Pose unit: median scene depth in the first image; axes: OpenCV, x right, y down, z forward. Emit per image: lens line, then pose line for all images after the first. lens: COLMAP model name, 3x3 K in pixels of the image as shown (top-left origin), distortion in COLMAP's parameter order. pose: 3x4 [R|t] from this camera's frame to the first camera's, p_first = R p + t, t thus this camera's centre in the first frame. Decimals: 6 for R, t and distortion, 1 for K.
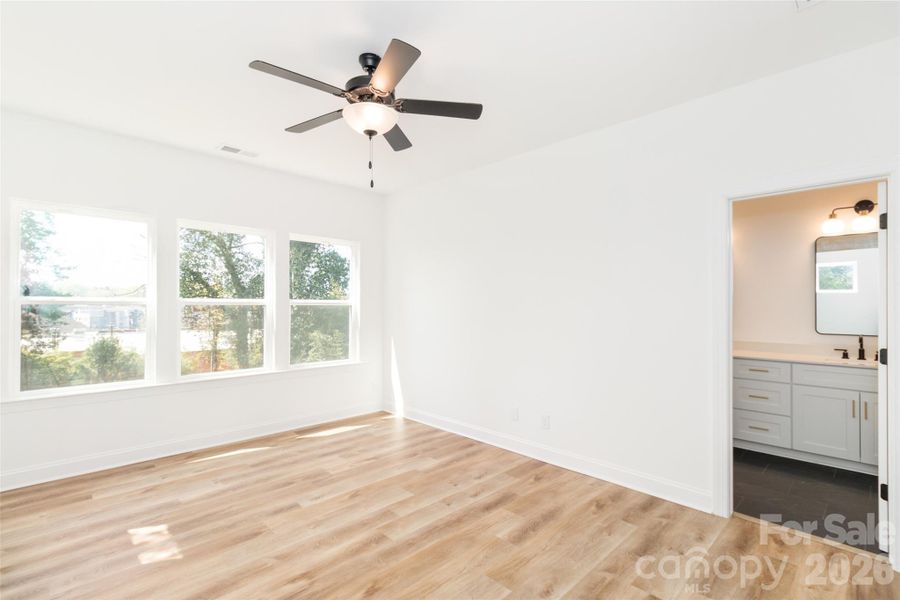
lens RADIAL K [[437.0, 0, 448.0], [0, 437.0, 293.6], [0, 0, 1]] dist [0.013638, 0.000523]
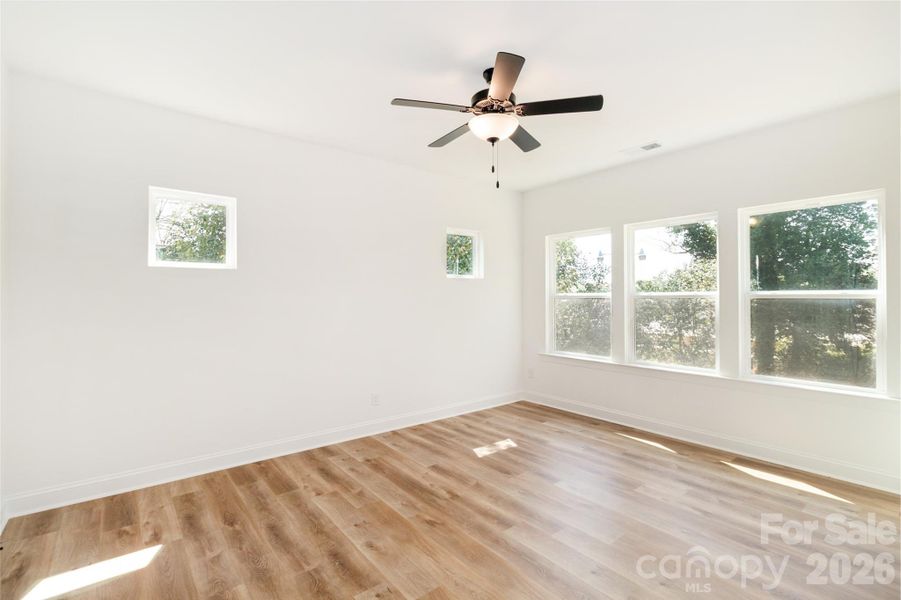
lens RADIAL K [[437.5, 0, 448.5], [0, 437.5, 293.6], [0, 0, 1]] dist [0.013638, 0.000523]
pose [[-0.138613, -0.018566, -0.990173, 0.753655], [0.022226, 0.999514, -0.021853, 0.034752], [0.990097, -0.025037, -0.138133, 0.868722]]
